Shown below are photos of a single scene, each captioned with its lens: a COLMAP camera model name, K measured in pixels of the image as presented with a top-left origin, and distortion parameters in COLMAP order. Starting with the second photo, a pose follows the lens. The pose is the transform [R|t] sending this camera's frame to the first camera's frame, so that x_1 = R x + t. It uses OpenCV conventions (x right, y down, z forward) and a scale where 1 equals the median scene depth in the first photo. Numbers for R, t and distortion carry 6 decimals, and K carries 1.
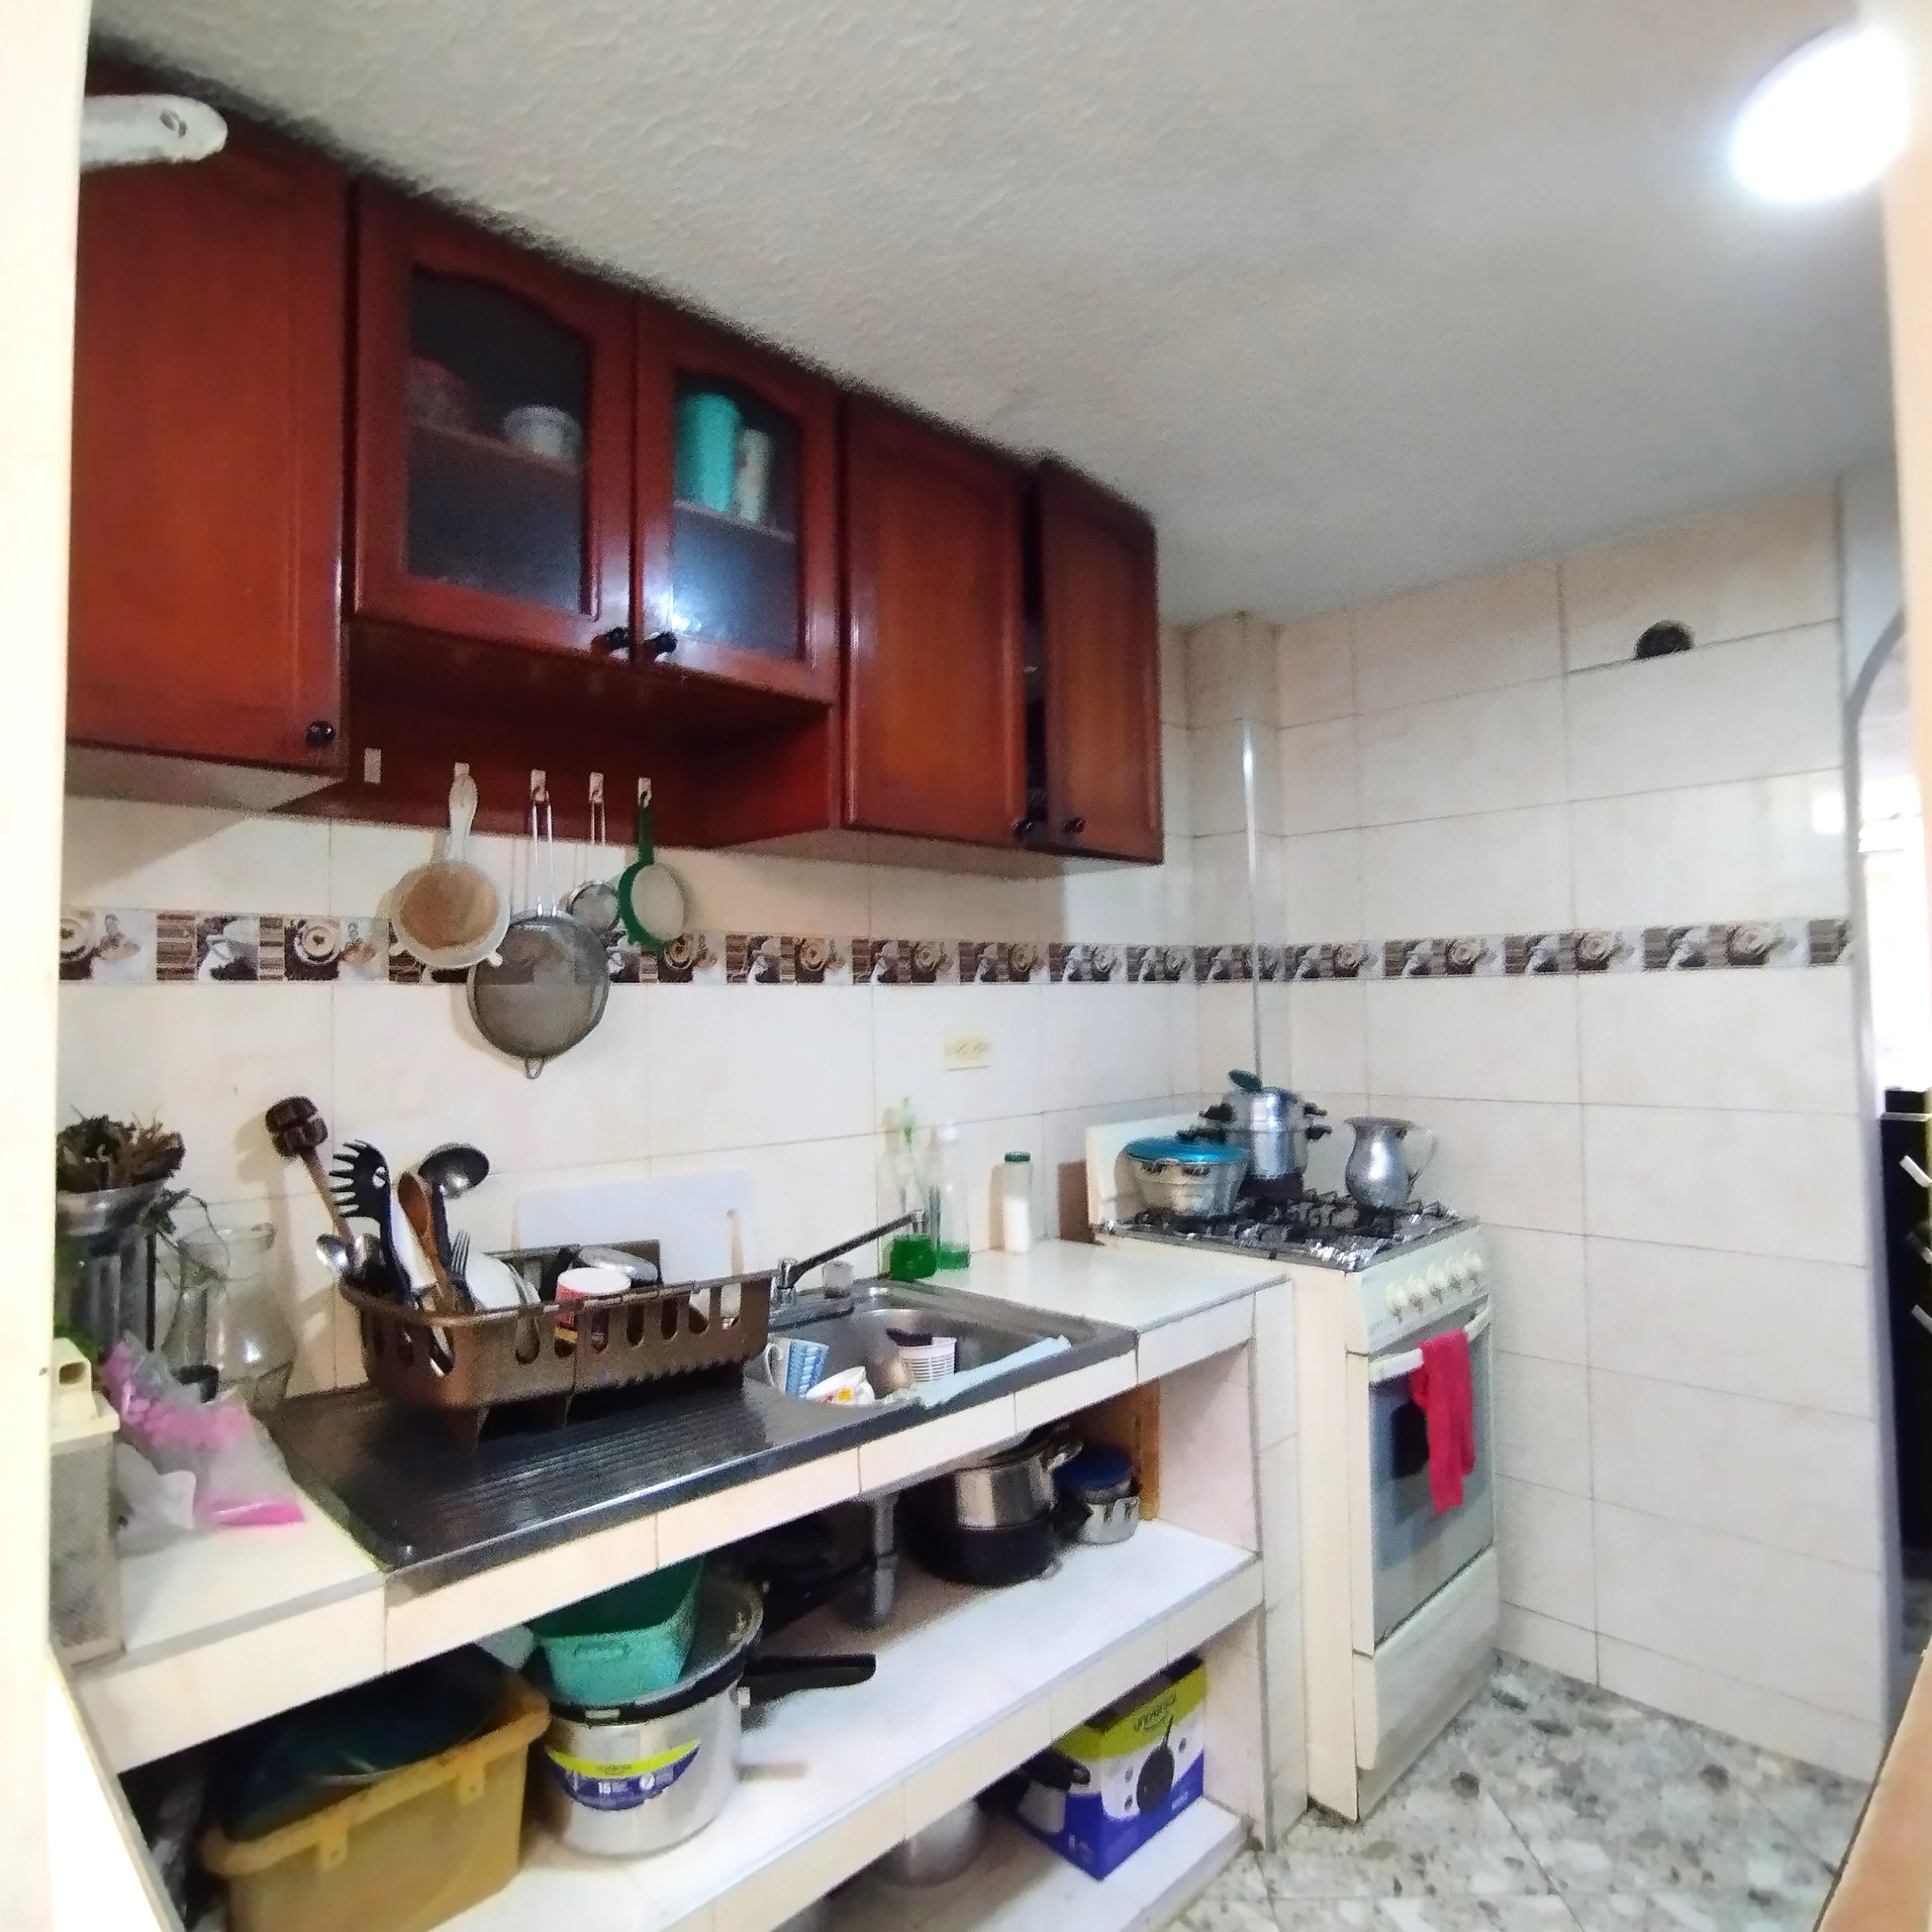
lens RADIAL K [[1196.3, 0, 966.0], [0, 1196.3, 966.0], [0, 0, 1]] dist [0.047587, 0.001529]
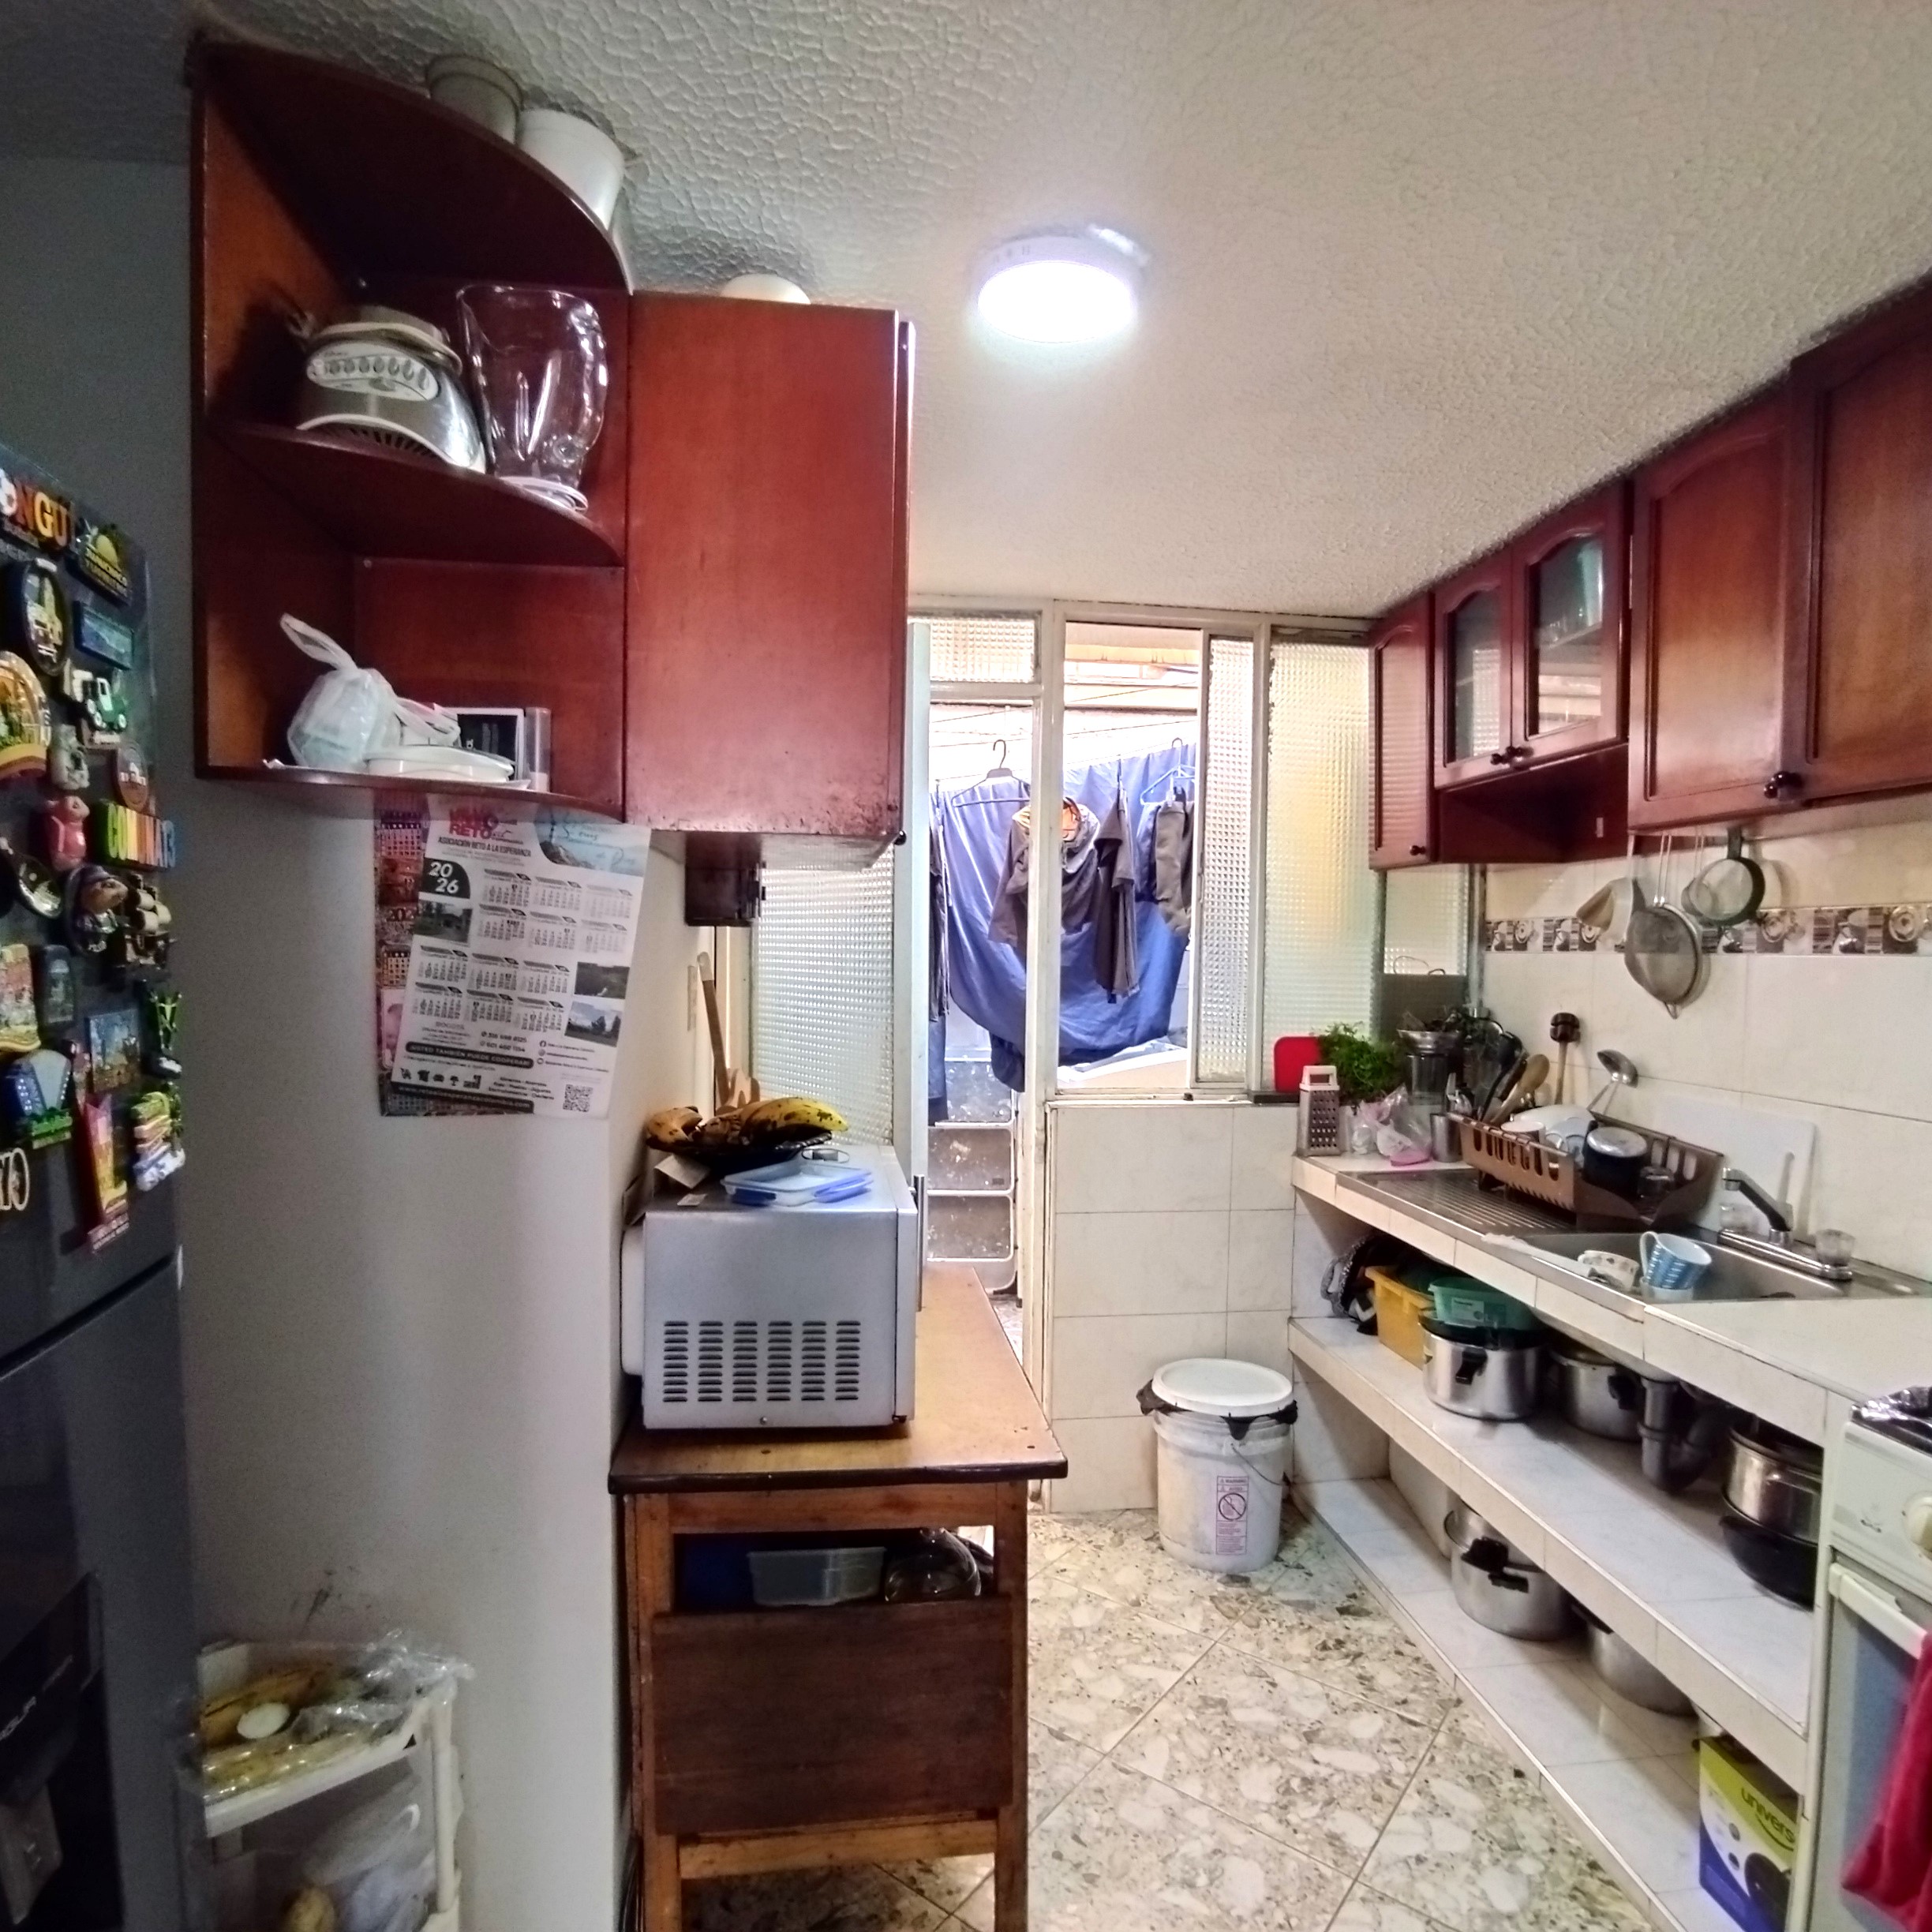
lens RADIAL K [[1196.3, 0, 966.0], [0, 1196.3, 966.0], [0, 0, 1]] dist [0.047587, 0.001529]
pose [[-0.599008, 0.007118, -0.800712, 1.243004], [0.005537, 0.999973, 0.004747, 0.017421], [0.800724, -0.001591, -0.599031, 1.128551]]
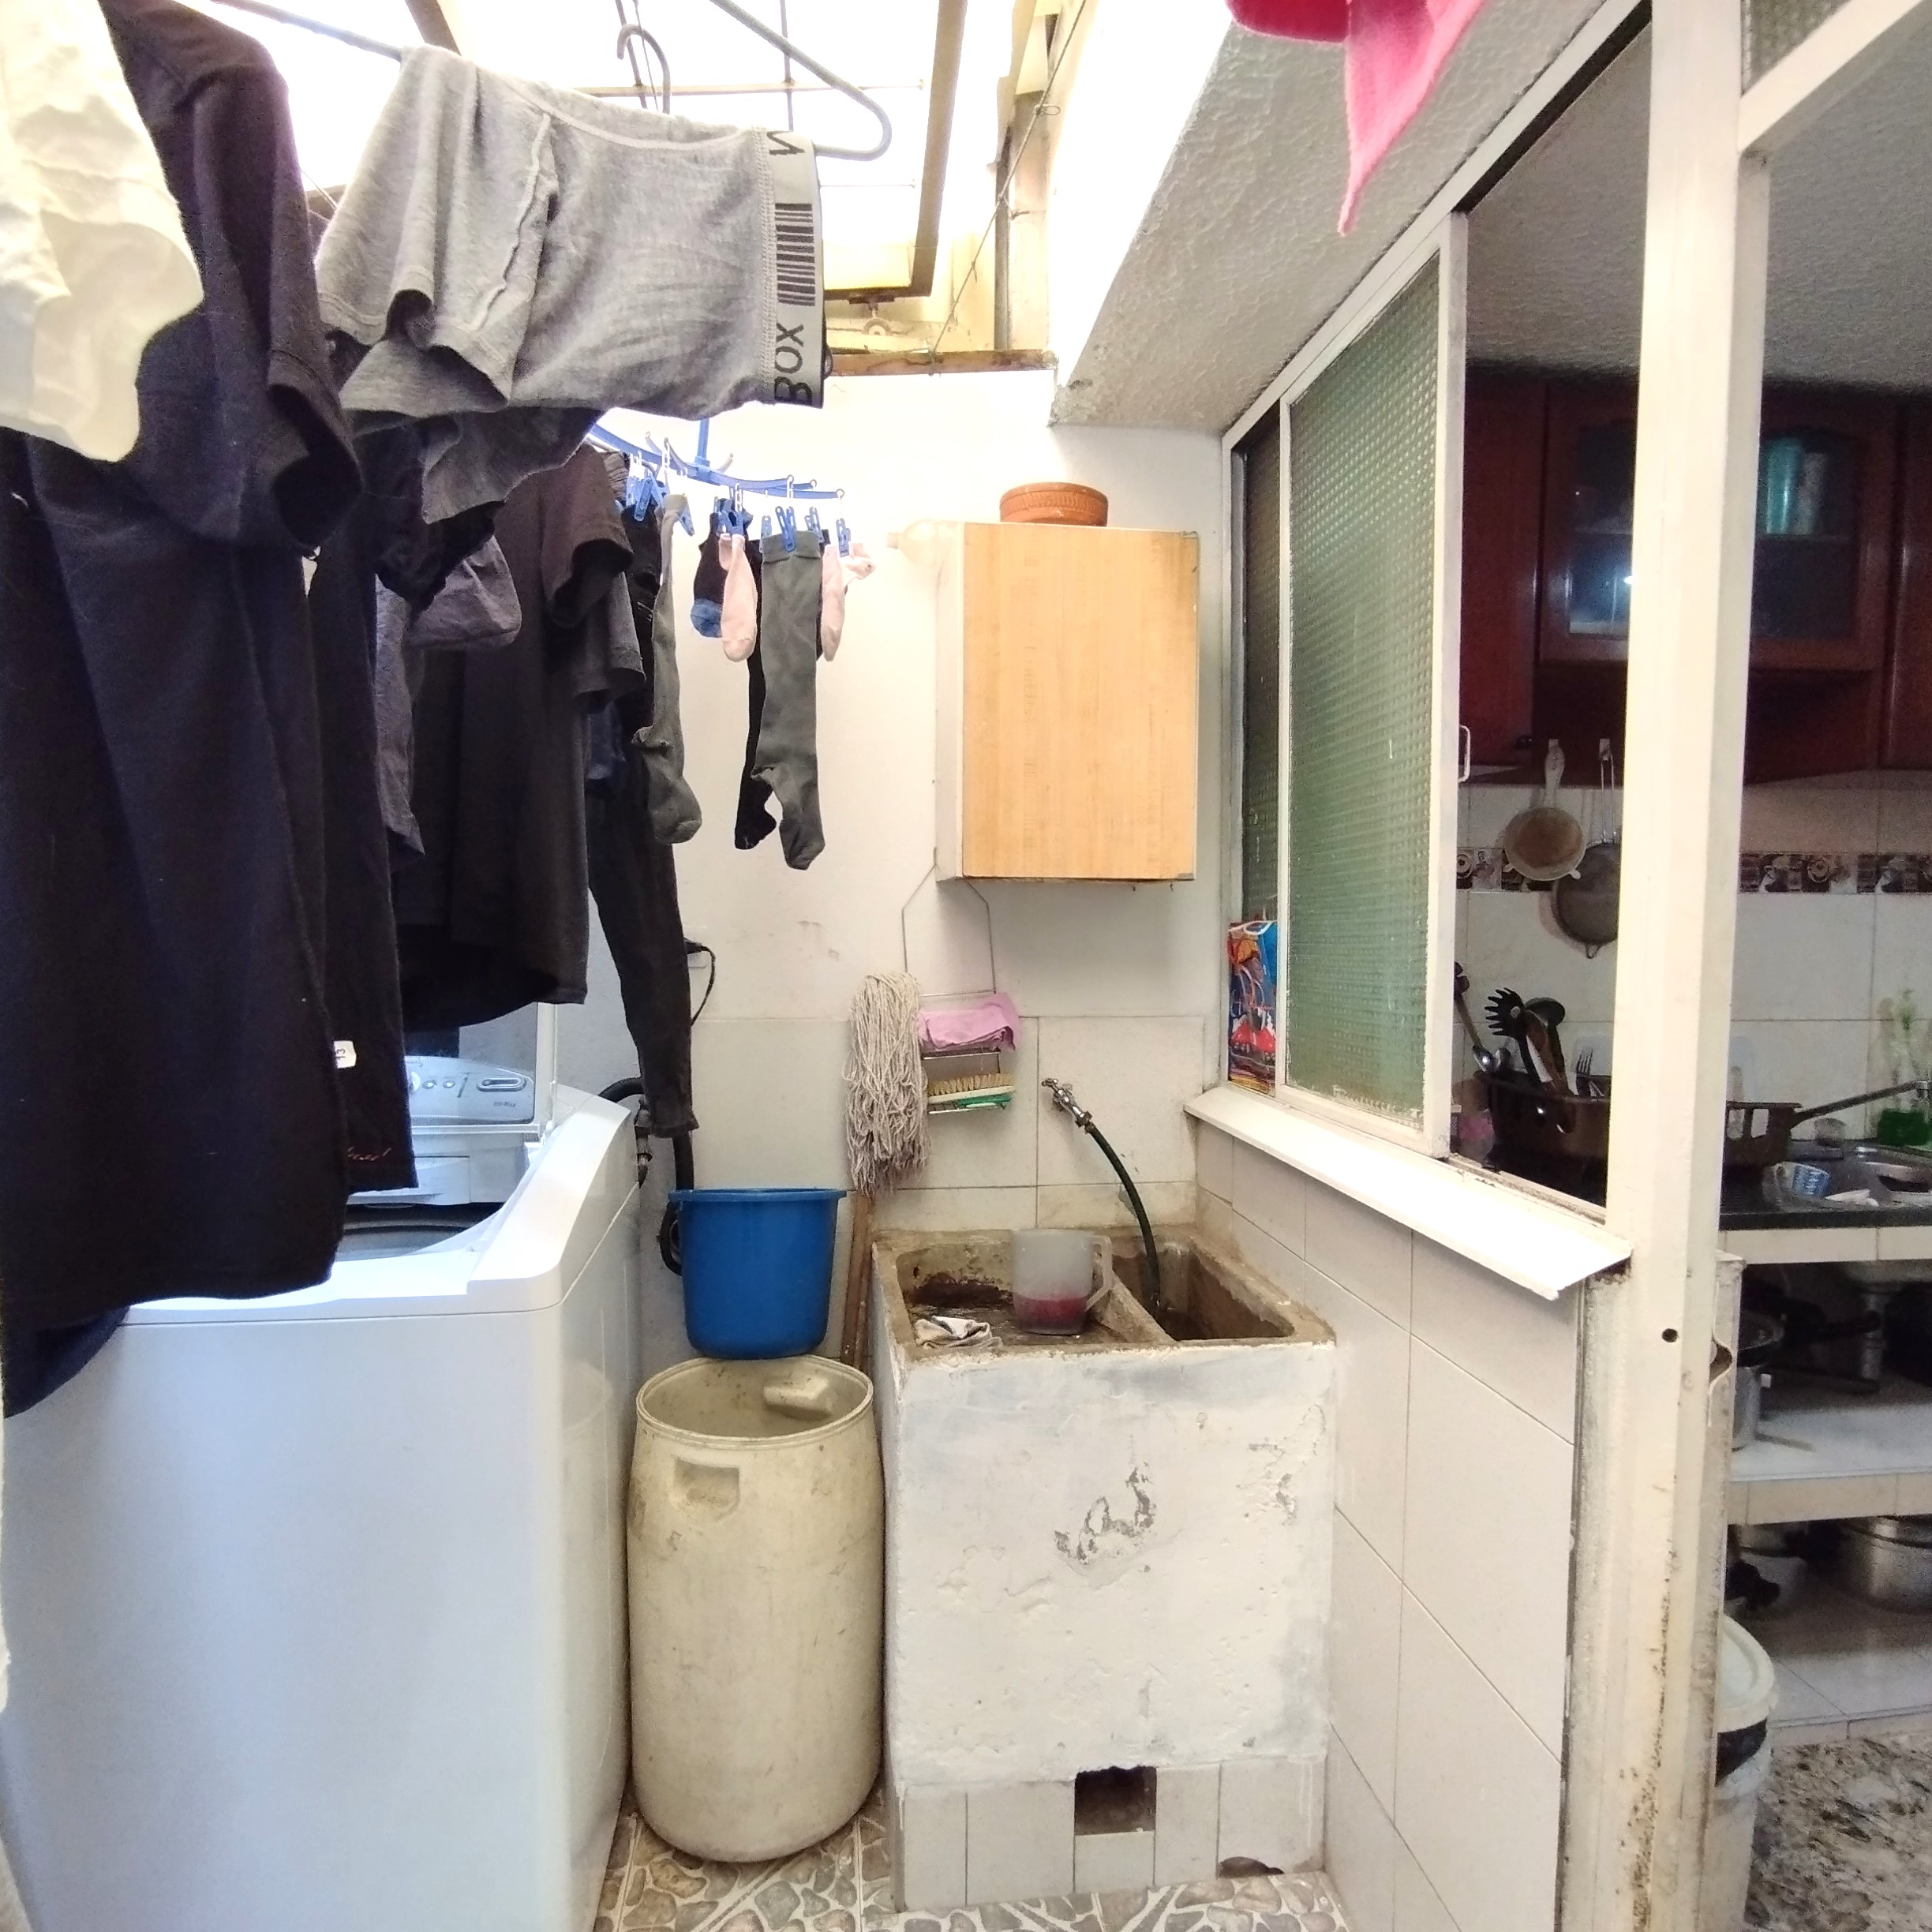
lens RADIAL K [[1204.2, 0, 958.5], [0, 1204.2, 1000.8], [0, 0, 1]] dist [-0.062884, 0.054818]
pose [[0.784945, 0.055908, -0.617038, -0.075295], [0.007211, 0.995029, 0.099329, -0.001280], [0.619524, -0.082417, 0.780639, -0.550178]]
